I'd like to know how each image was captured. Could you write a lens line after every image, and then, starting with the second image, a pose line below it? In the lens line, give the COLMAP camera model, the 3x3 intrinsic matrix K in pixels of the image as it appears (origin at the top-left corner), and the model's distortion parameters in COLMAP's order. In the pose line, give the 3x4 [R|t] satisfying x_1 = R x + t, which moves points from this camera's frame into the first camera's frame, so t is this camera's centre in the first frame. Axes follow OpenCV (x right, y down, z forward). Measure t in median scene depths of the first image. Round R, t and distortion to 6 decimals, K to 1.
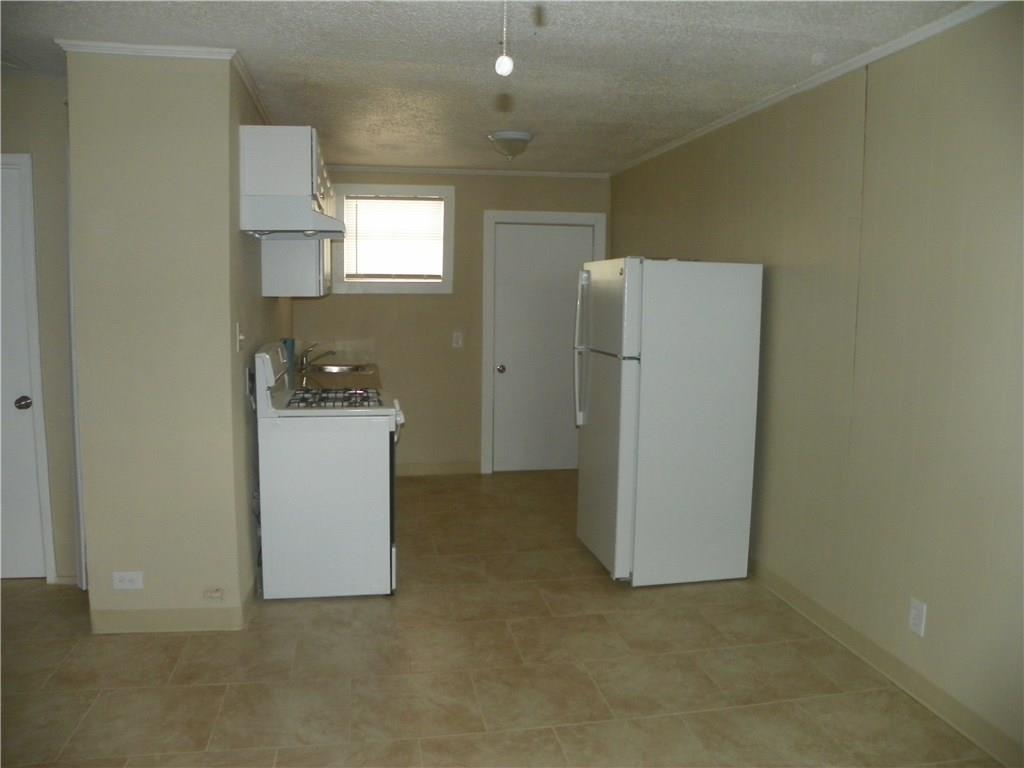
lens RADIAL K [[786.5, 0, 520.4], [0, 786.5, 383.0], [0, 0, 1]] dist [-0.157416, 0.101883]
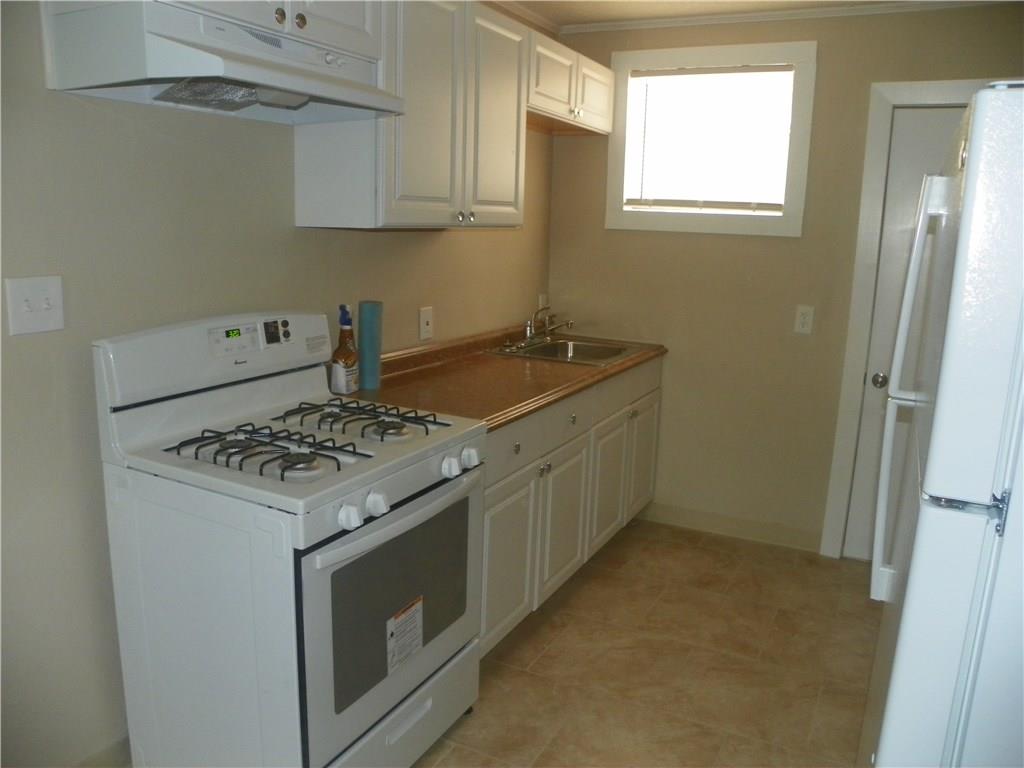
lens RADIAL K [[786.5, 0, 520.4], [0, 786.5, 383.0], [0, 0, 1]] dist [-0.157416, 0.101883]
pose [[0.785645, 0.135938, -0.603559, 0.104958], [-0.091439, 0.990362, 0.104031, -0.050415], [0.611884, -0.026543, 0.790502, 0.447412]]
